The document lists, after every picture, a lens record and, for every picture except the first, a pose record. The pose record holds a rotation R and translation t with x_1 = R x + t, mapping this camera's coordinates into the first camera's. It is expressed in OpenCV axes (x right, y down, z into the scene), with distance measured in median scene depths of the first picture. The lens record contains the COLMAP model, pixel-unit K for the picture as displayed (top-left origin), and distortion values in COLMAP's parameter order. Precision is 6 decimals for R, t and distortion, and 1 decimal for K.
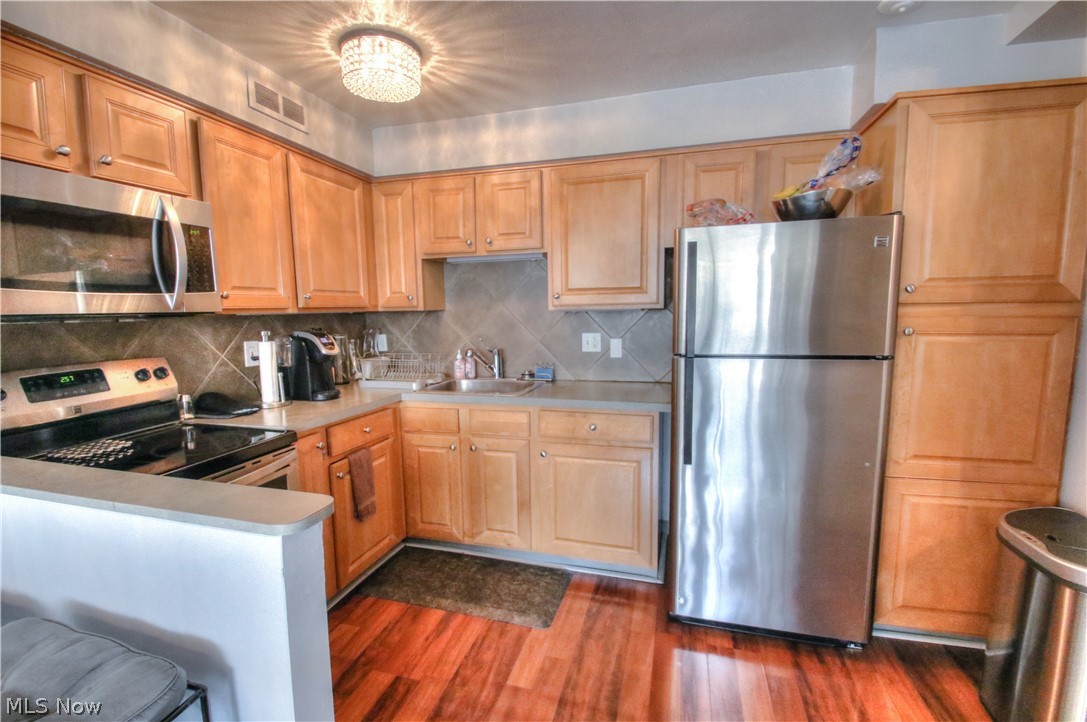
lens RADIAL K [[499.5, 0, 529.8], [0, 499.5, 371.2], [0, 0, 1]] dist [0.004651, -0.012270]
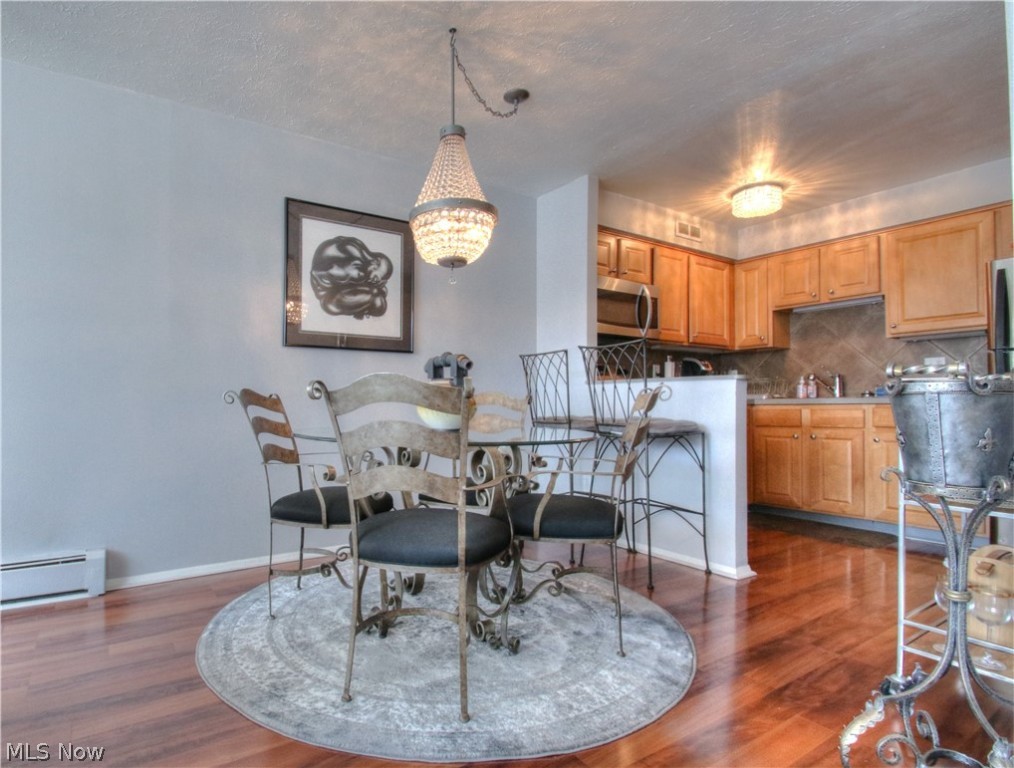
lens RADIAL K [[537.7, 0, 420.5], [0, 537.7, 400.4], [0, 0, 1]] dist [0.009955, -0.017569]
pose [[0.731932, 0.009478, -0.681312, 0.116961], [-0.098845, 0.990803, -0.092406, 0.328775], [0.674170, 0.134979, 0.726137, -0.919324]]
